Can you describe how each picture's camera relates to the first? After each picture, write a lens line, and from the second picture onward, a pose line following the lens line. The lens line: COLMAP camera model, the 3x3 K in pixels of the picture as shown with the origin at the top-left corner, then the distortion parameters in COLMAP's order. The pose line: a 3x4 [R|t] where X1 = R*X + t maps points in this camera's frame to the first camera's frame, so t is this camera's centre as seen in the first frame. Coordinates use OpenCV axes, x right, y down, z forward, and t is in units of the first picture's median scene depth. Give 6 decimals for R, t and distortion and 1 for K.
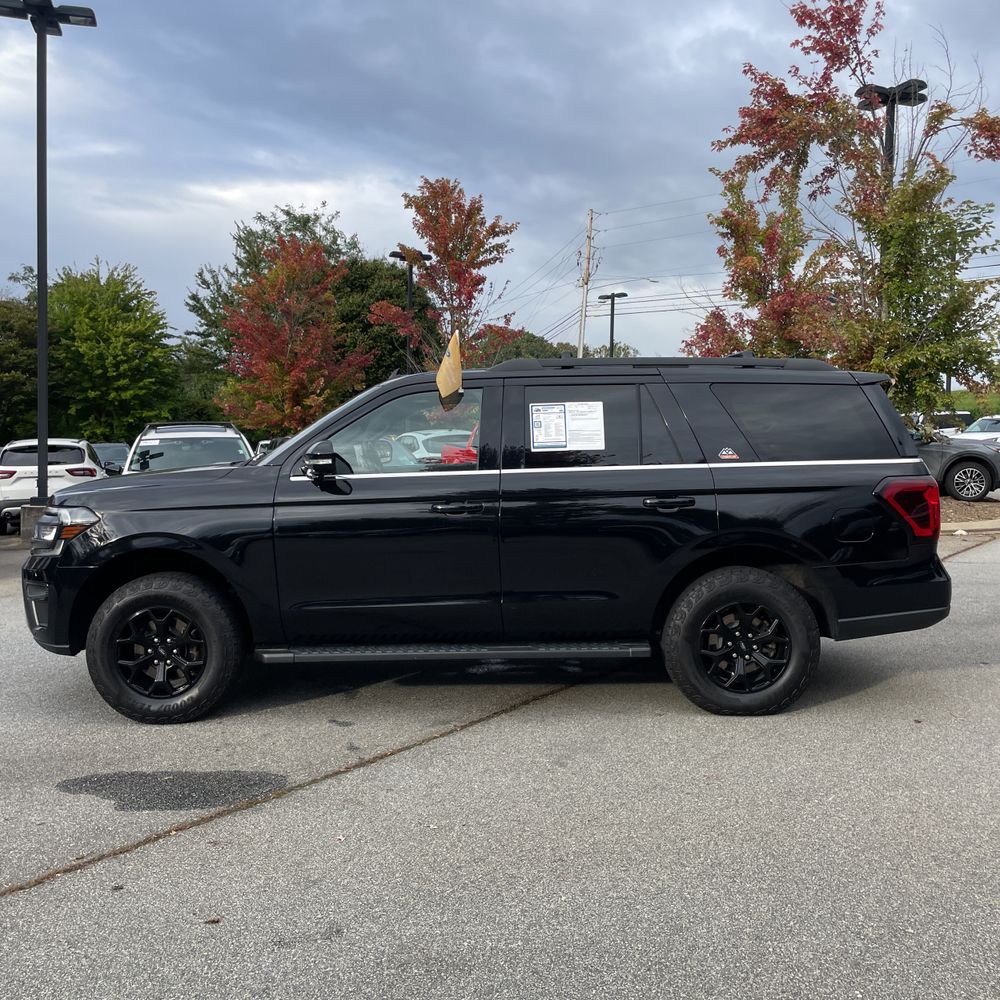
lens RADIAL K [[1031.3, 0, 486.4], [0, 1031.3, 517.1], [0, 0, 1]] dist [0.029966, 0.000000]
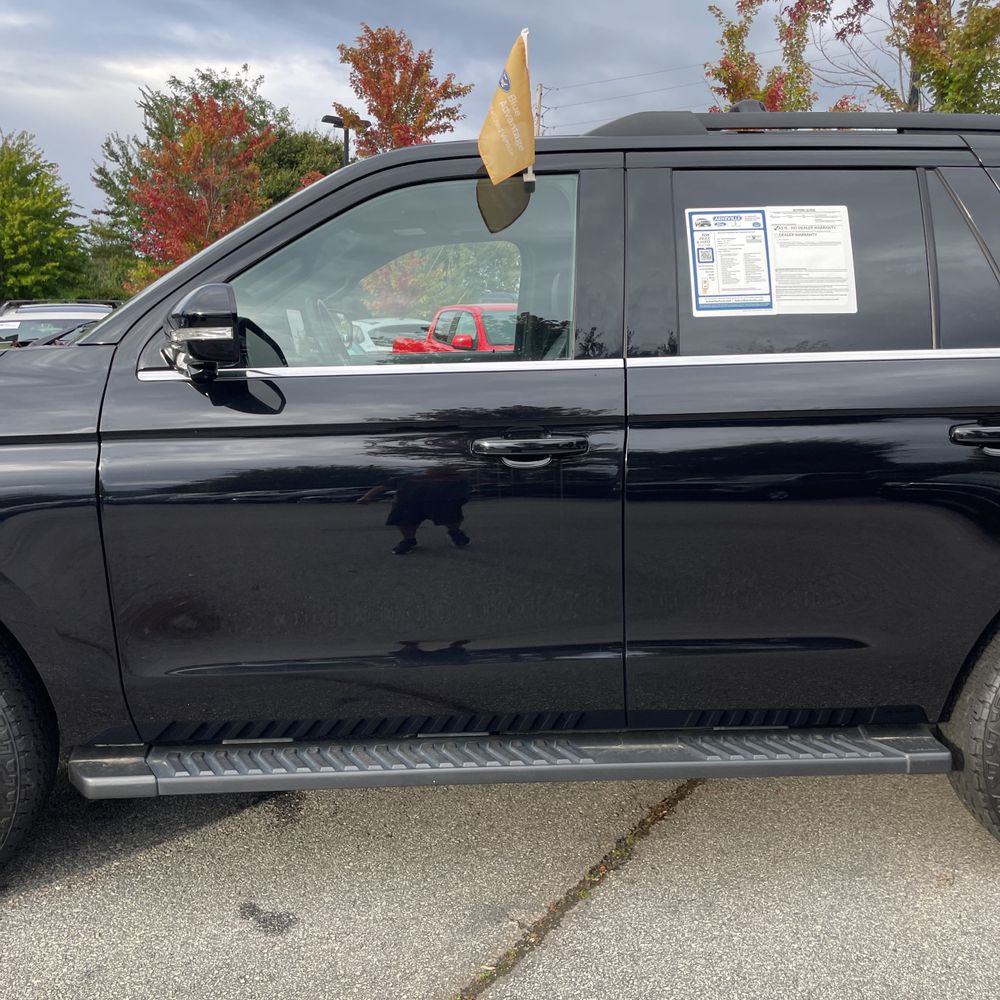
lens RADIAL K [[1031.3, 0, 496.1], [0, 1031.3, 501.3], [0, 0, 1]] dist [0.029966, 0.000000]
pose [[0.997399, -0.003368, 0.071999, -0.018079], [-0.002534, 0.996652, 0.081722, -0.005123], [-0.072033, -0.081692, 0.994051, 0.138391]]
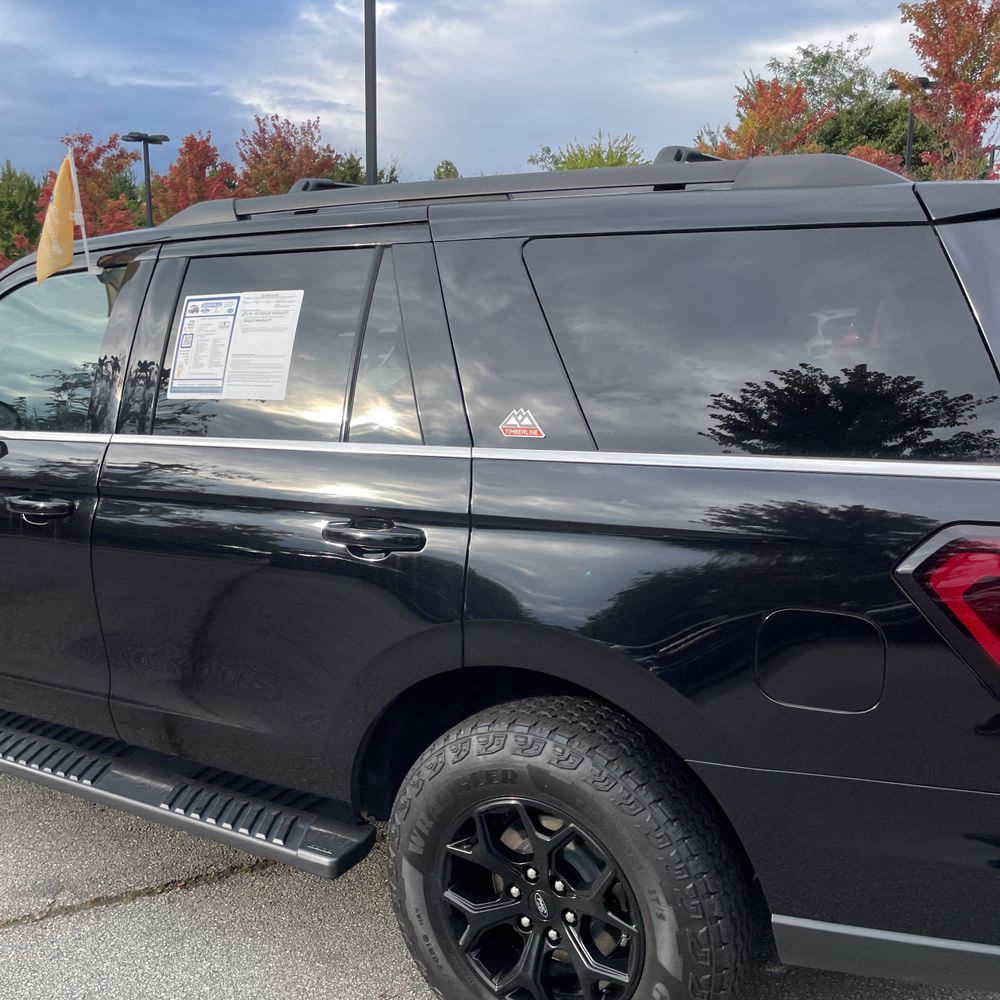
lens RADIAL K [[1031.3, 0, 480.4], [0, 1031.3, 515.7], [0, 0, 1]] dist [0.029966, 0.000000]
pose [[0.864341, 0.089802, -0.494824, 0.101734], [-0.031602, 0.991682, 0.124773, -0.018375], [0.501913, -0.092209, 0.859989, 0.162108]]
